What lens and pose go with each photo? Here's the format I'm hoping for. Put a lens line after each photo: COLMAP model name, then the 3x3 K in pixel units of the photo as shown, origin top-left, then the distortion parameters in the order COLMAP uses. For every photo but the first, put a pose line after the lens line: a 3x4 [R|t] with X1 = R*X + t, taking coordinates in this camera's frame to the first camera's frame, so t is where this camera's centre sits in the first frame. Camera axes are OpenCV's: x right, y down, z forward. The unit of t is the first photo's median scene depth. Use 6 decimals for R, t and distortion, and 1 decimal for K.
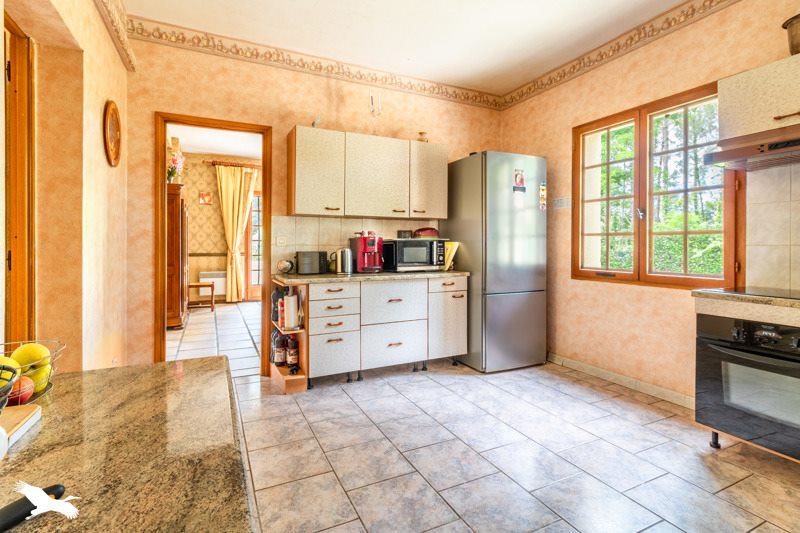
lens RADIAL K [[375.1, 0, 396.4], [0, 375.1, 247.4], [0, 0, 1]] dist [-0.002901, -0.000402]
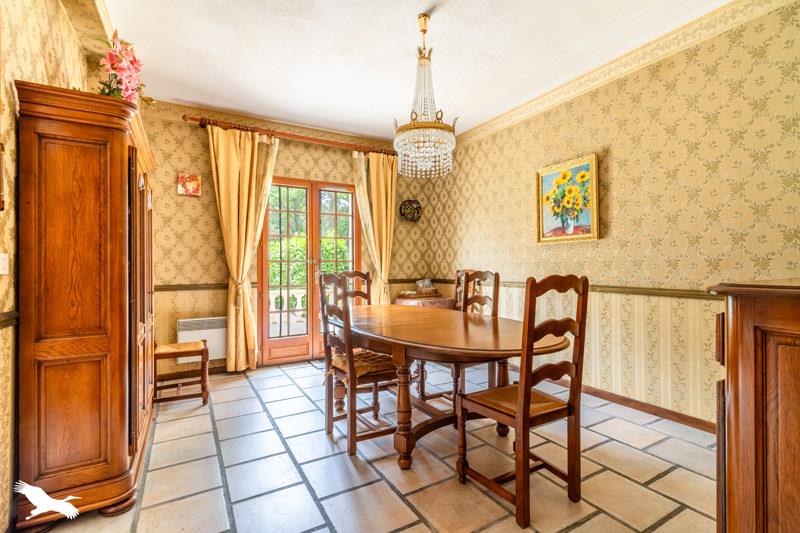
lens RADIAL K [[375.1, 0, 399.9], [0, 375.1, 265.8], [0, 0, 1]] dist [-0.002901, -0.000402]
pose [[0.998241, -0.007854, 0.058761, -0.230210], [0.008453, 0.999915, -0.009950, -0.004008], [-0.058678, 0.010429, 0.998222, 0.429833]]
